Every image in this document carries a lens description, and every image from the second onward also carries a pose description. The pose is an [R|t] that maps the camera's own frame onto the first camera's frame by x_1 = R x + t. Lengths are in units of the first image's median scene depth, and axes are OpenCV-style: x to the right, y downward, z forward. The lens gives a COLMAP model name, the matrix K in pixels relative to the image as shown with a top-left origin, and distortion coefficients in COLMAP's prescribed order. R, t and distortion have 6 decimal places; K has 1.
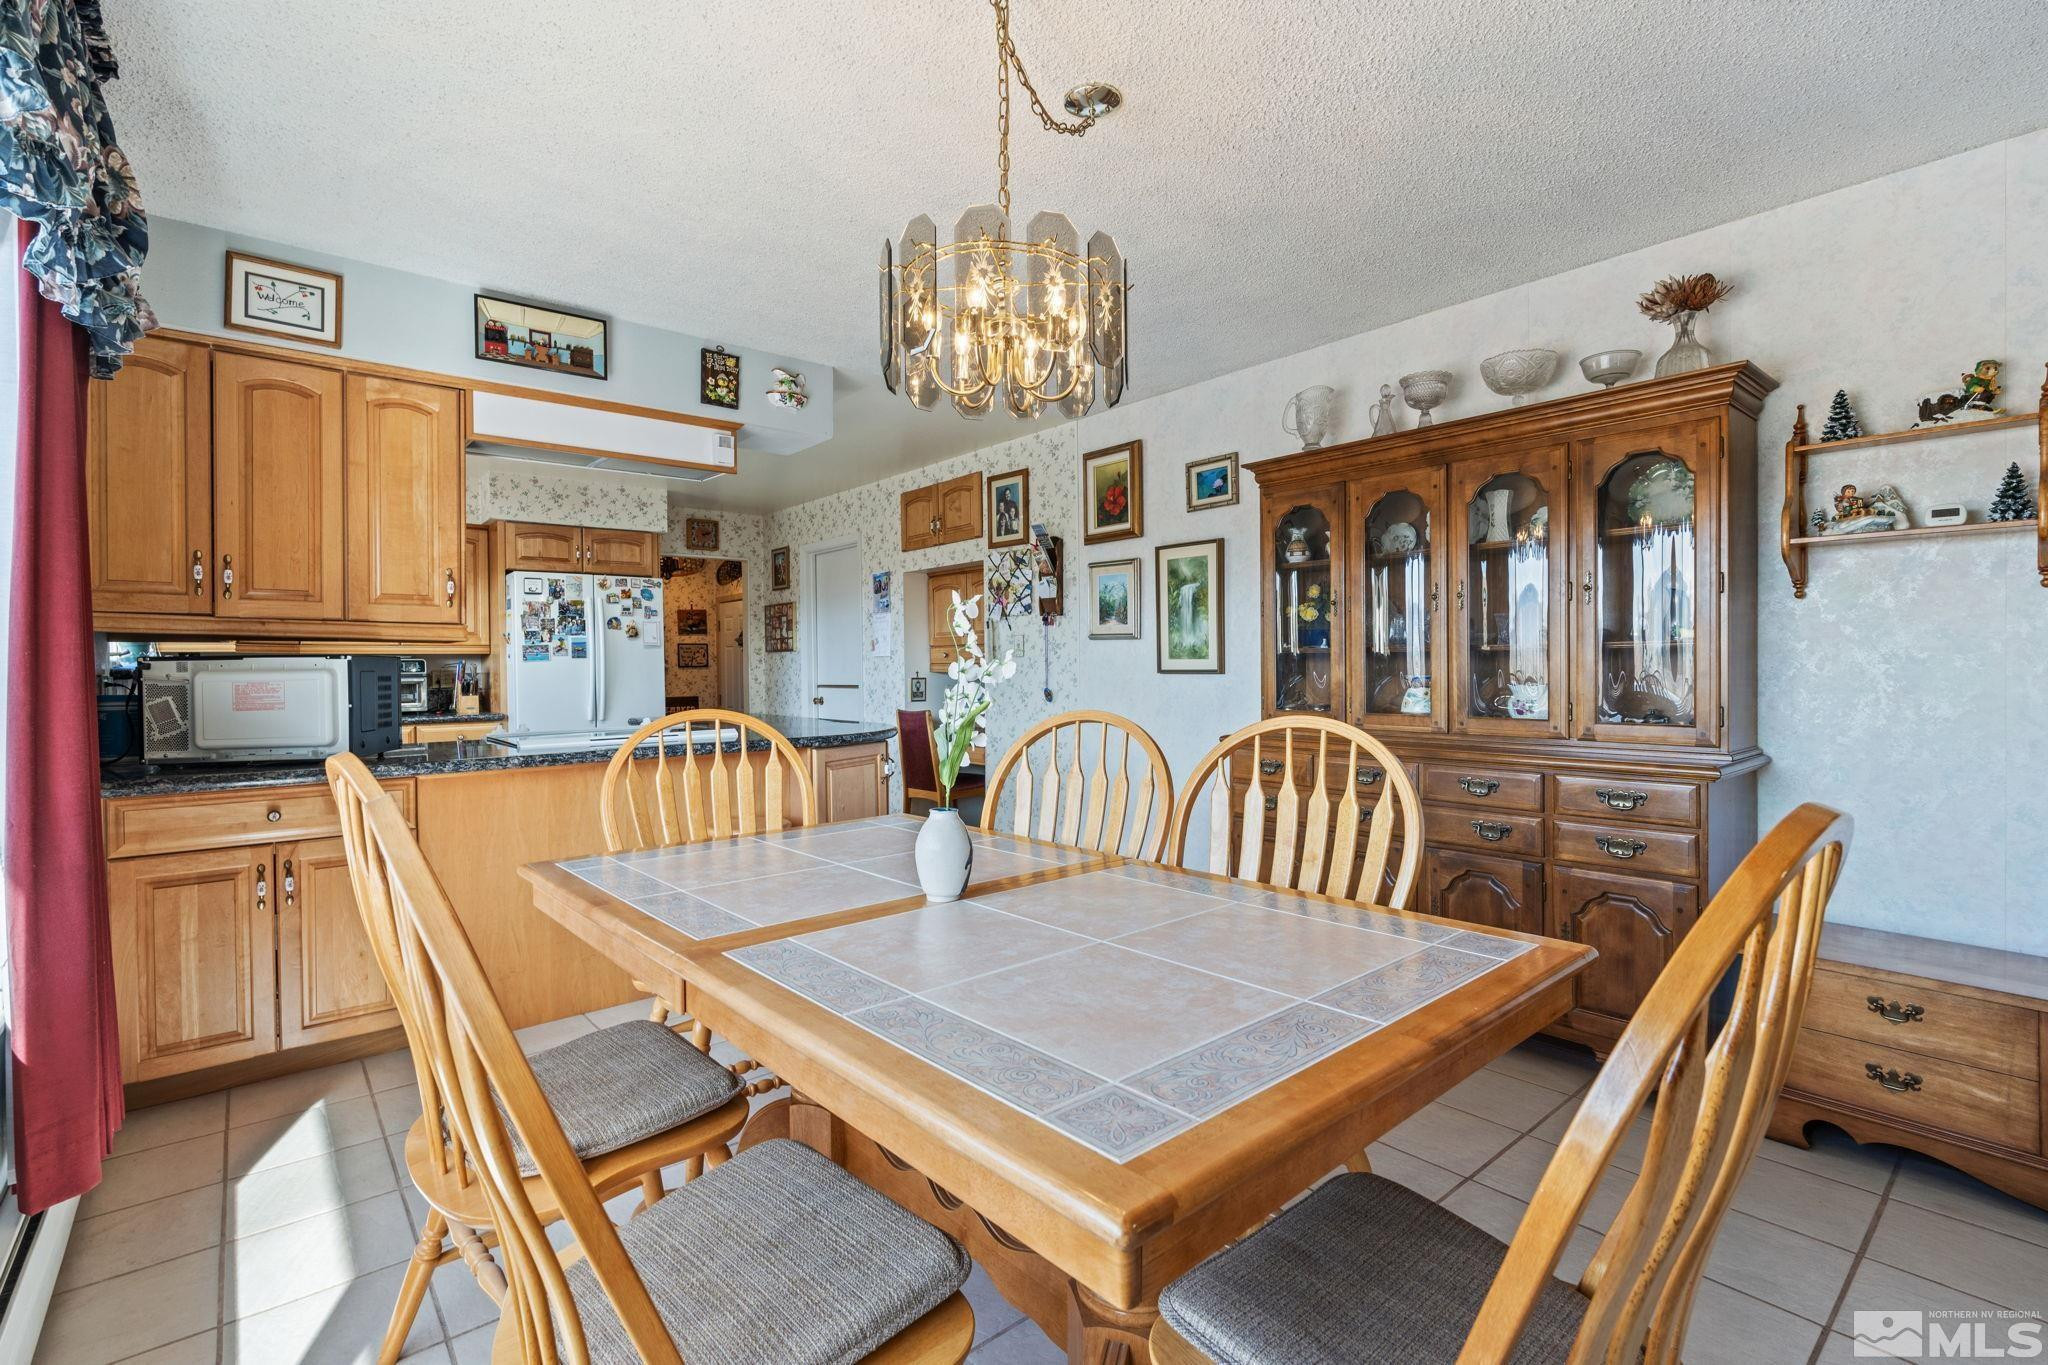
lens RADIAL K [[926.4, 0, 1013.2], [0, 926.4, 671.8], [0, 0, 1]] dist [-0.002539, -0.000154]
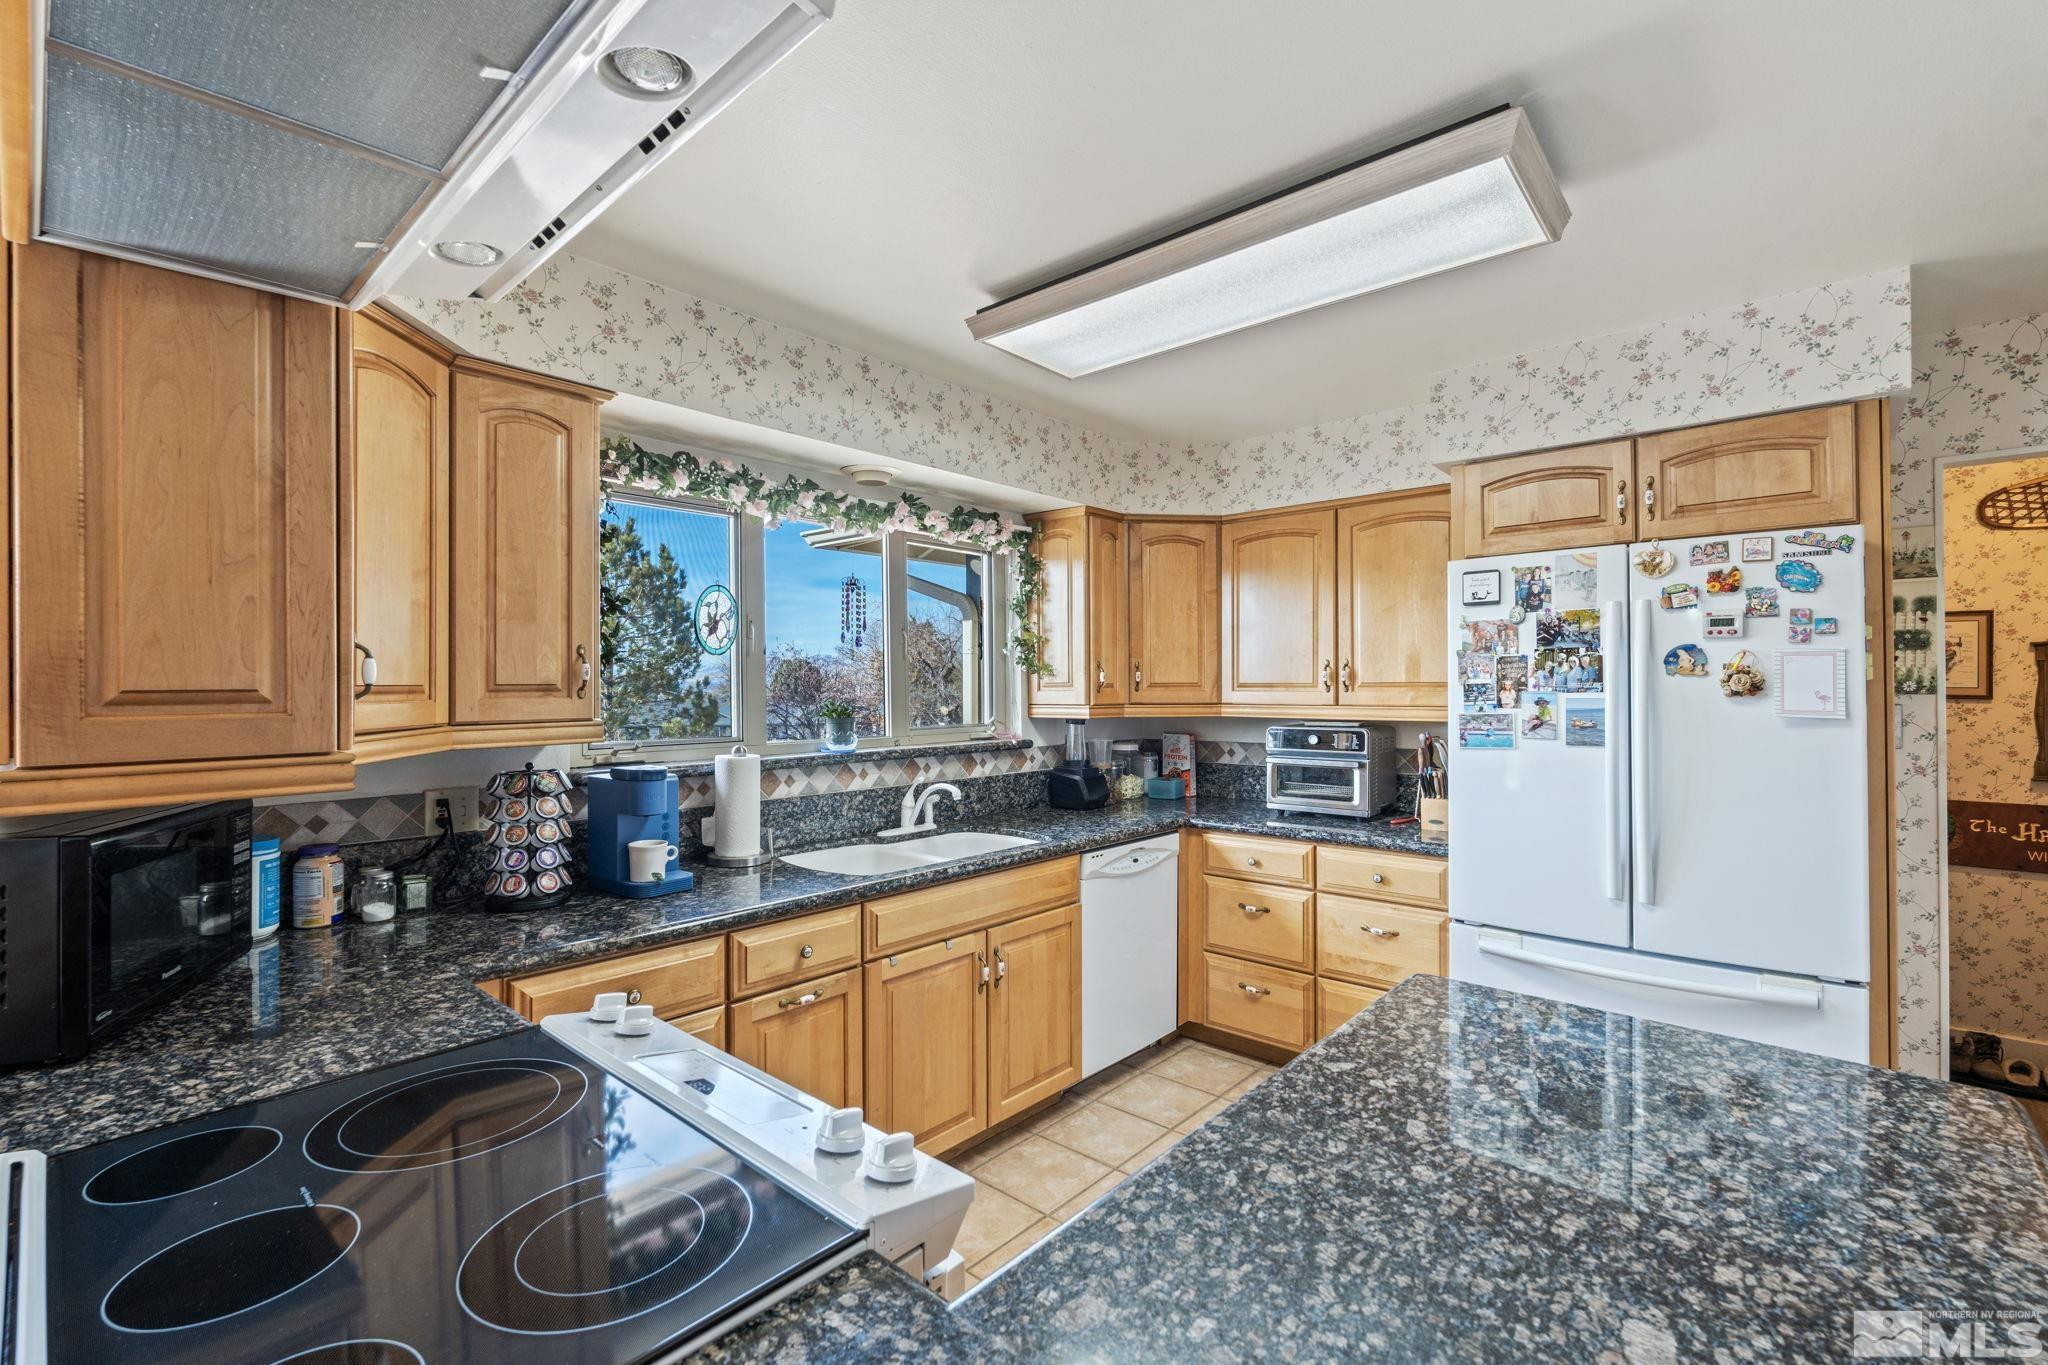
lens RADIAL K [[889.6, 0, 1024.0], [0, 889.6, 682.5], [0, 0, 1]] dist [-0.001762, 0.000145]
pose [[0.148671, 0.006505, -0.988865, -0.100237], [-0.004988, 0.999971, 0.005828, -0.043149], [0.988874, 0.004066, 0.148699, 0.657377]]
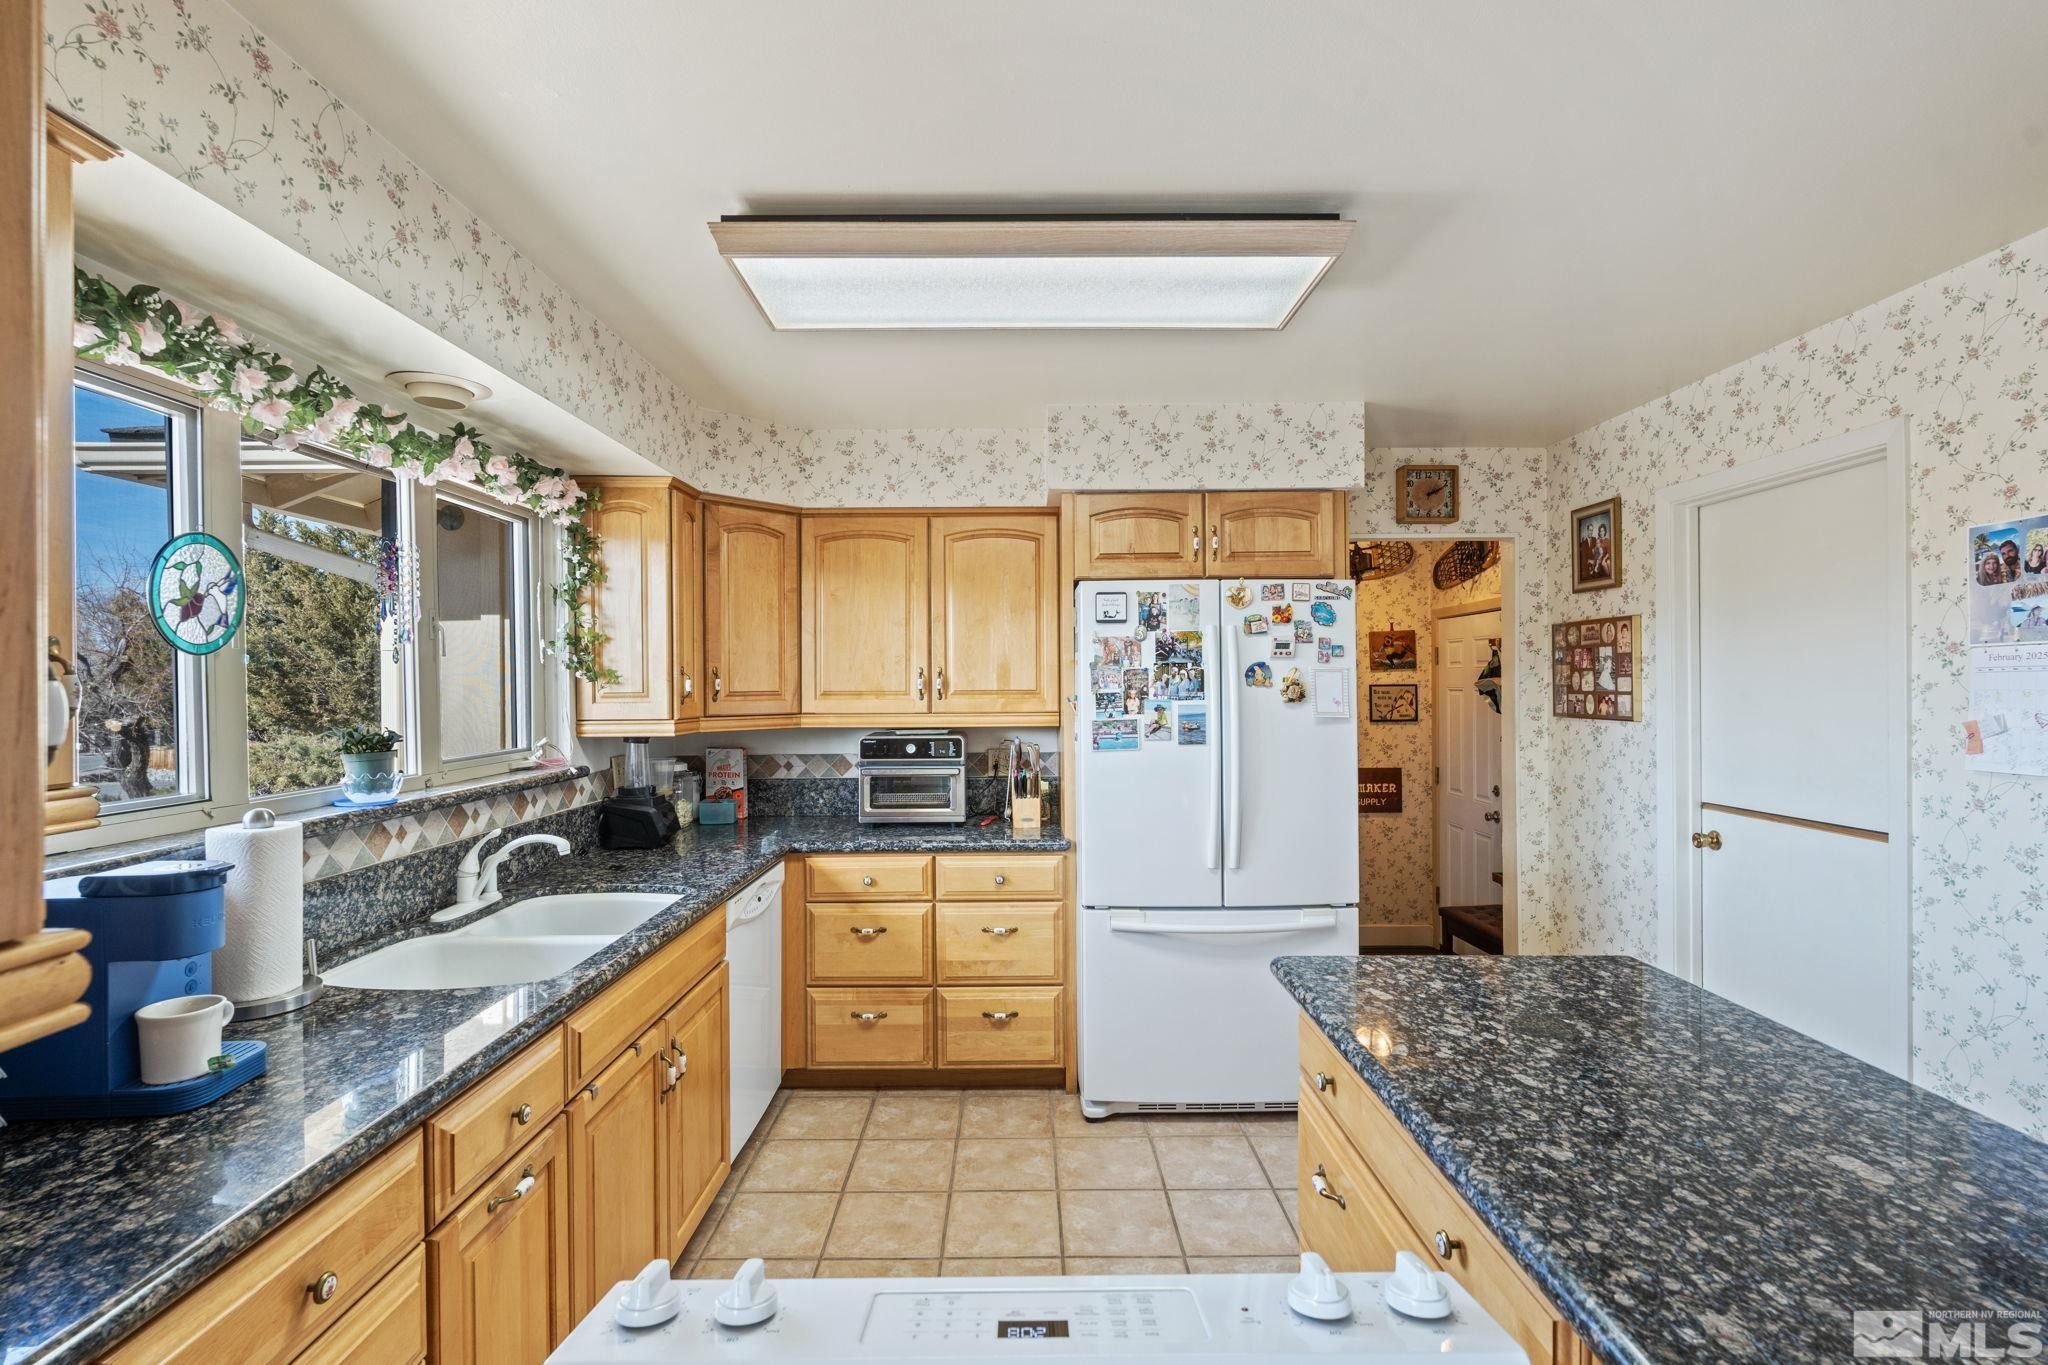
lens RADIAL K [[923.6, 0, 1016.0], [0, 923.6, 685.3], [0, 0, 1]] dist [-0.003355, 0.000549]
pose [[0.766994, 0.009081, -0.641589, -0.208155], [-0.006948, 0.999959, 0.005848, -0.047767], [0.641616, -0.000028, 0.767026, 0.525149]]
